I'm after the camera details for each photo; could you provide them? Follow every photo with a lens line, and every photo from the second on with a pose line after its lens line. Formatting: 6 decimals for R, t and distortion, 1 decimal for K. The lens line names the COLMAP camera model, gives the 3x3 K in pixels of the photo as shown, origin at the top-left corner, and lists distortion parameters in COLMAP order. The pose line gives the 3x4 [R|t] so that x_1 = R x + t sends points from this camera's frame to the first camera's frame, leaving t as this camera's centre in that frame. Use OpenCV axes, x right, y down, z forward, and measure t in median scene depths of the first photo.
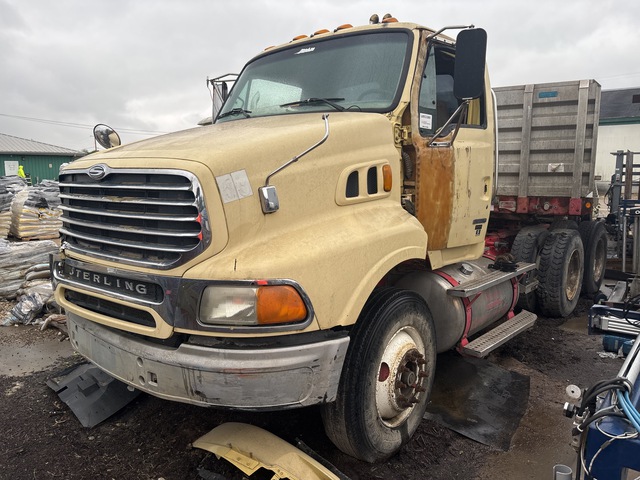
lens RADIAL K [[494.0, 0, 314.8], [0, 494.0, 239.7], [0, 0, 1]] dist [0.009002, -0.002520]
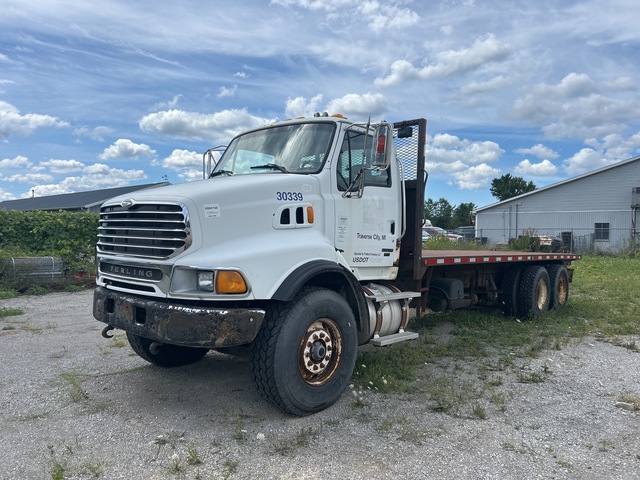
lens RADIAL K [[494.0, 0, 322.6], [0, 494.0, 242.5], [0, 0, 1]] dist [0.009002, -0.002520]
pose [[0.999419, 0.030036, -0.016130, 0.244530], [-0.031796, 0.991886, -0.123087, 0.178141], [0.012302, 0.123528, 0.992265, -0.623760]]
